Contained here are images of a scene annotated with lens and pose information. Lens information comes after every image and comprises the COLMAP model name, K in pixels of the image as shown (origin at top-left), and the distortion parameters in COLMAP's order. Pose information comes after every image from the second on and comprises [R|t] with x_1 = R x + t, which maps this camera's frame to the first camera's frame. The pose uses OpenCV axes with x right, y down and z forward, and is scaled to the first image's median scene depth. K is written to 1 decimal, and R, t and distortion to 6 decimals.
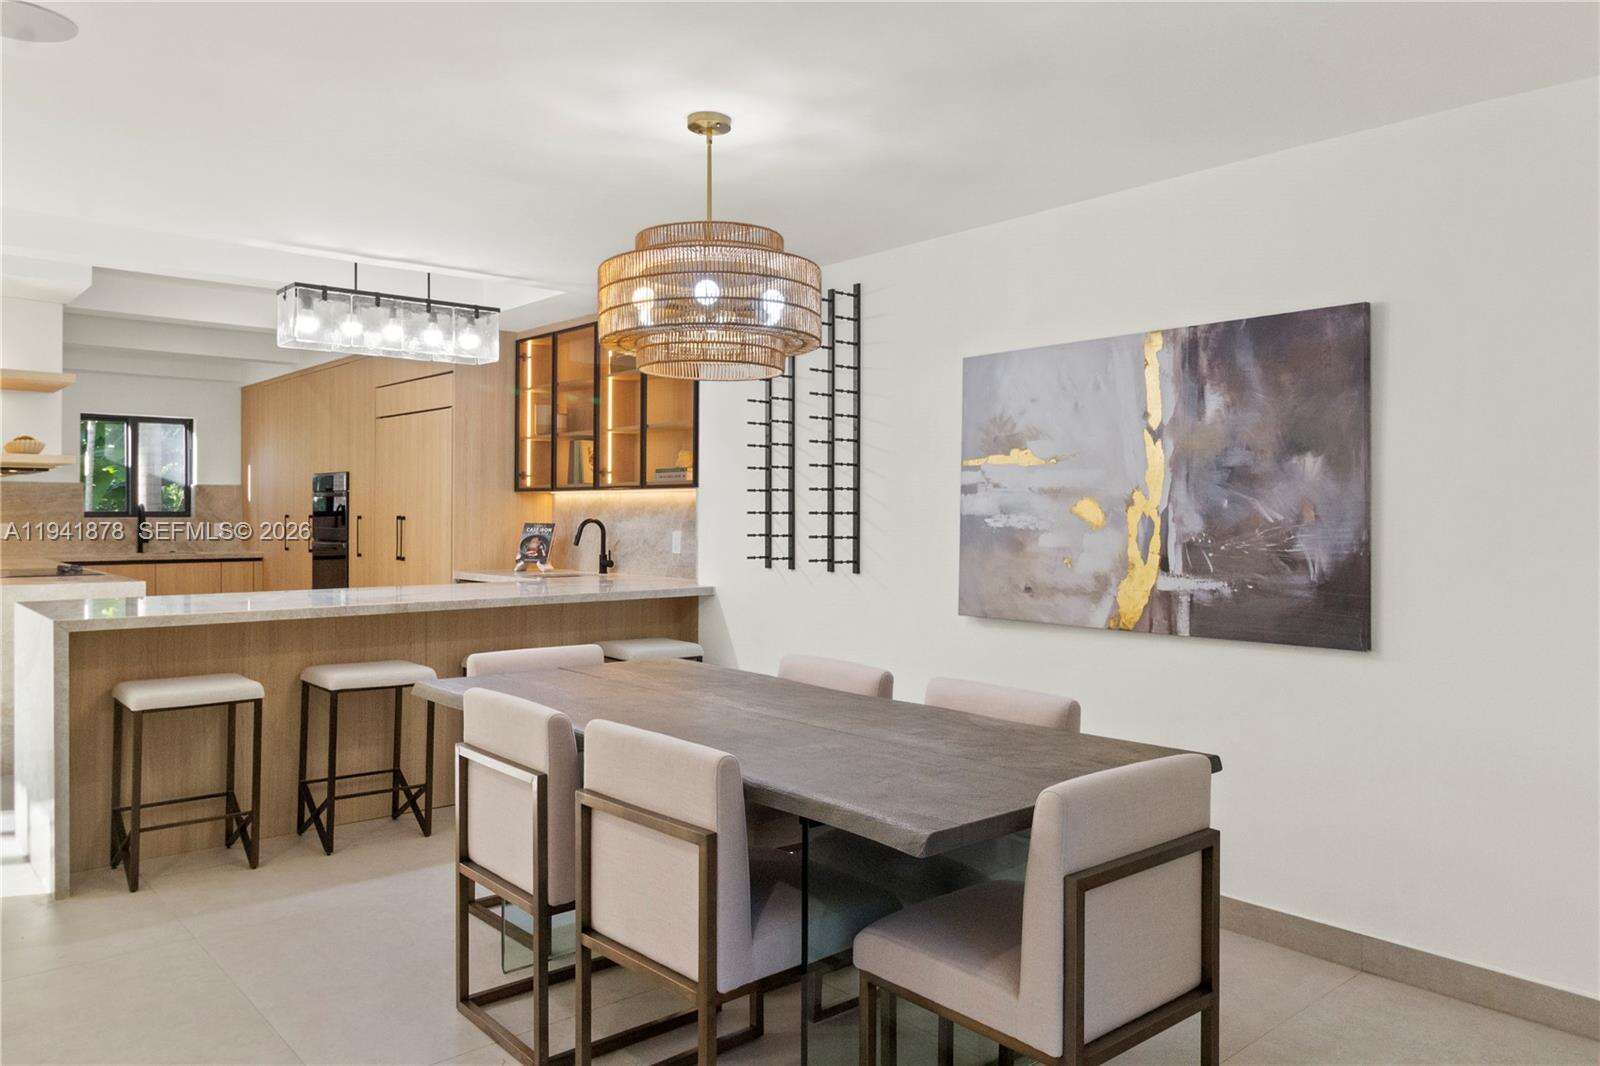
lens RADIAL K [[1135.9, 0, 800.9], [0, 1135.9, 501.1], [0, 0, 1]] dist [-0.001234, -0.003953]
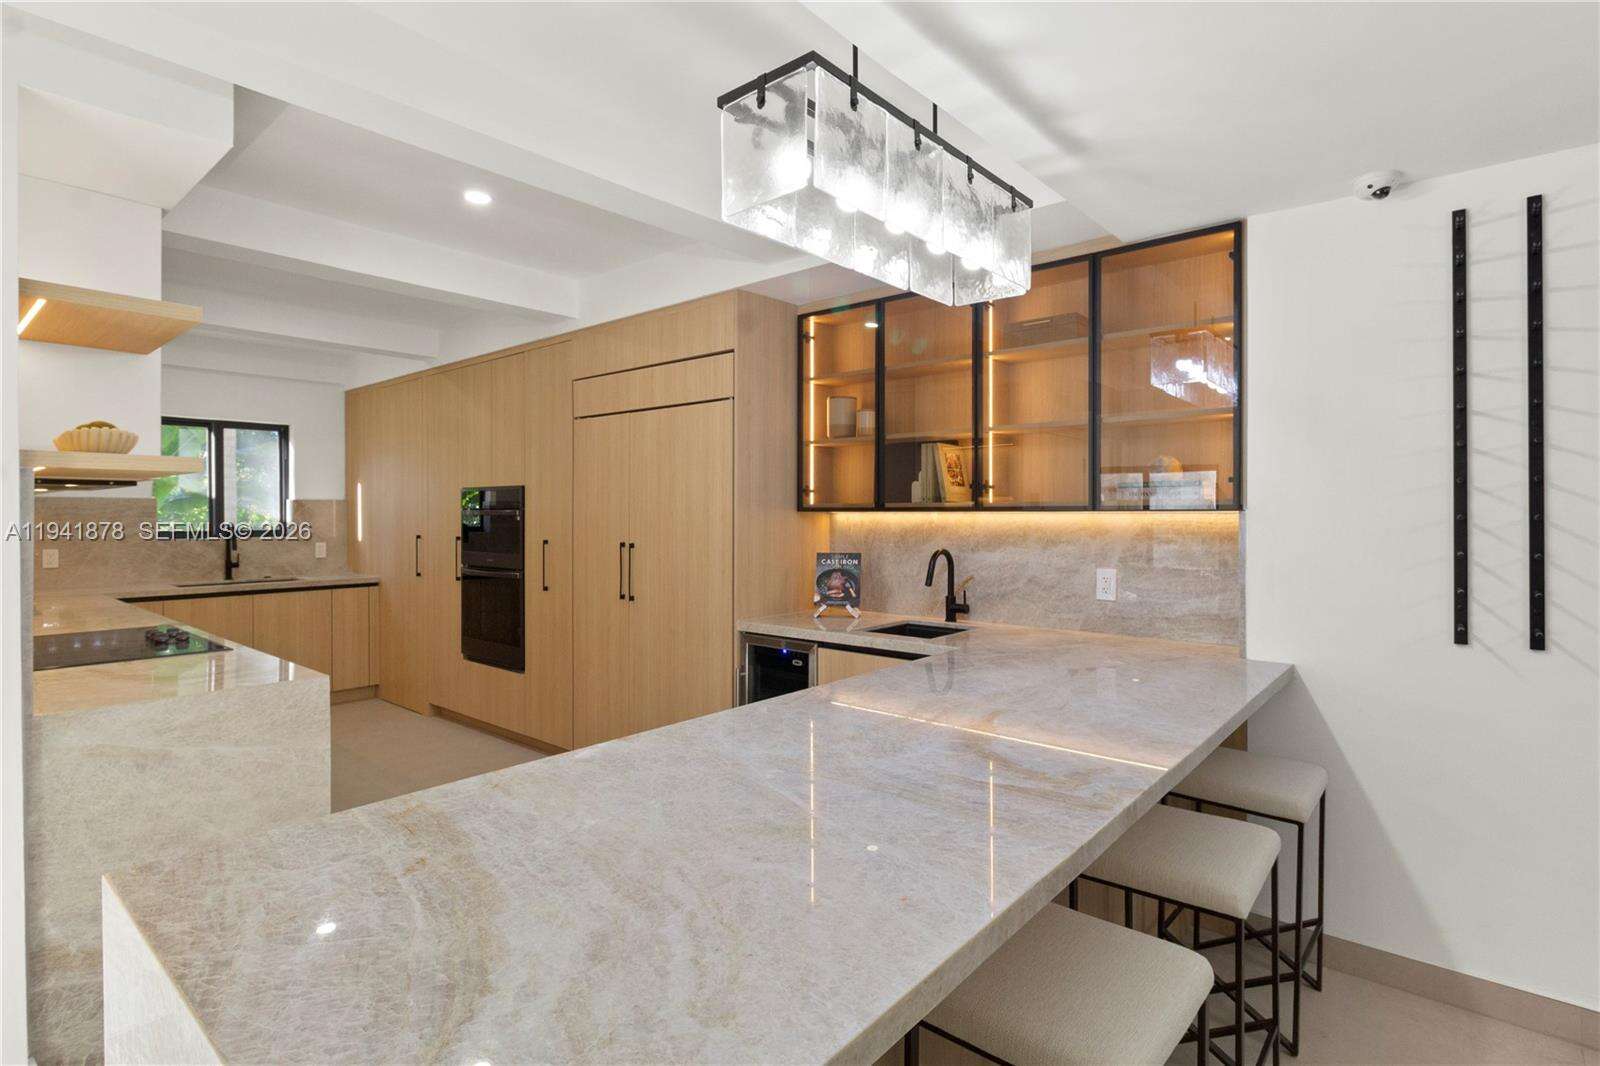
lens RADIAL K [[801.7, 0, 799.8], [0, 801.7, 509.3], [0, 0, 1]] dist [-0.000283, 0.000908]
pose [[0.989793, -0.004048, 0.142455, -0.327183], [0.003279, 0.999979, 0.005632, -0.012978], [-0.142475, -0.005108, 0.989785, 0.459970]]
